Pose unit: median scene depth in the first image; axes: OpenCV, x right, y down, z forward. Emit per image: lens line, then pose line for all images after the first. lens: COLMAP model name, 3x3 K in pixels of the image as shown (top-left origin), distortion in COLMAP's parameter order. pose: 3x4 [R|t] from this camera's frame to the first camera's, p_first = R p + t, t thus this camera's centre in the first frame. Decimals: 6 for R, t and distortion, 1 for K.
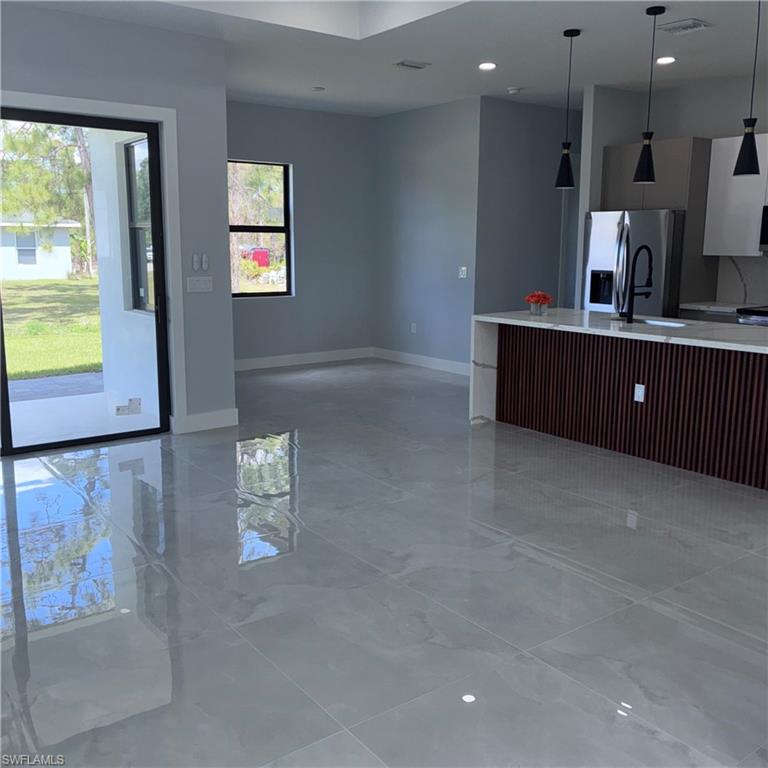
lens RADIAL K [[780.9, 0, 377.4], [0, 780.9, 372.8], [0, 0, 1]] dist [0.024313, 0.000000]
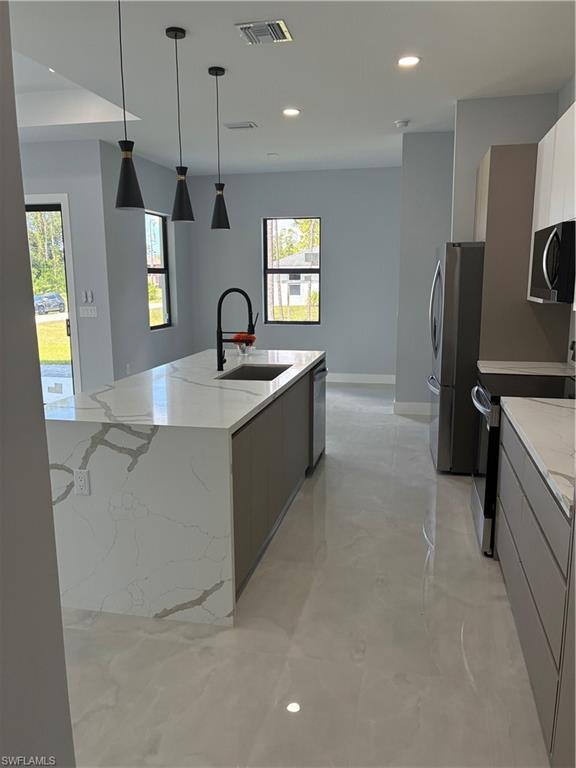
lens RADIAL K [[584.2, 0, 292.7], [0, 584.2, 378.0], [0, 0, 1]] dist [0.040157, -0.034621]
pose [[0.662355, 0.121938, -0.739200, 0.859399], [-0.118352, 0.991307, 0.057476, -0.100397], [0.739783, 0.049416, 0.671029, 0.563852]]
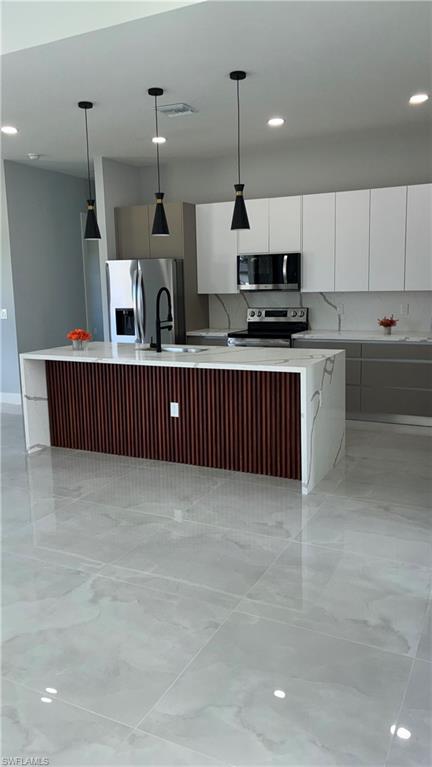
lens RADIAL K [[582.4, 0, 216.3], [0, 582.4, 368.8], [0, 0, 1]] dist [0.047275, -0.047553]
pose [[0.891707, -0.090287, 0.443516, 0.001406], [0.100653, 0.994922, 0.000172, -0.027772], [-0.441279, 0.044488, 0.896266, 0.153185]]
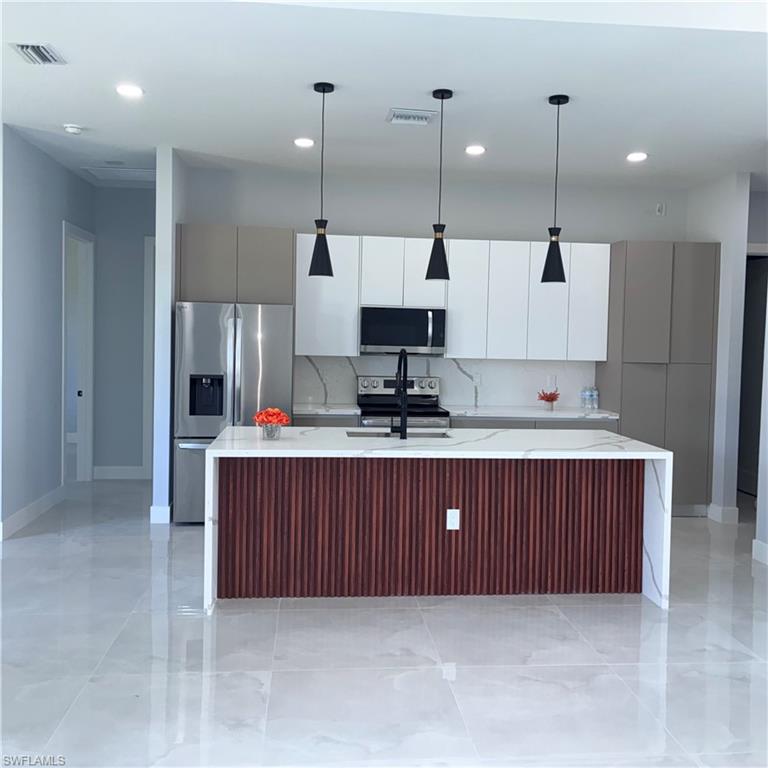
lens RADIAL K [[780.9, 0, 392.2], [0, 780.9, 364.8], [0, 0, 1]] dist [0.024313, 0.000000]
pose [[0.506555, -0.022750, 0.861908, -0.394717], [0.124601, 0.991090, -0.047070, -0.100212], [-0.853157, 0.131238, 0.504876, 0.545235]]
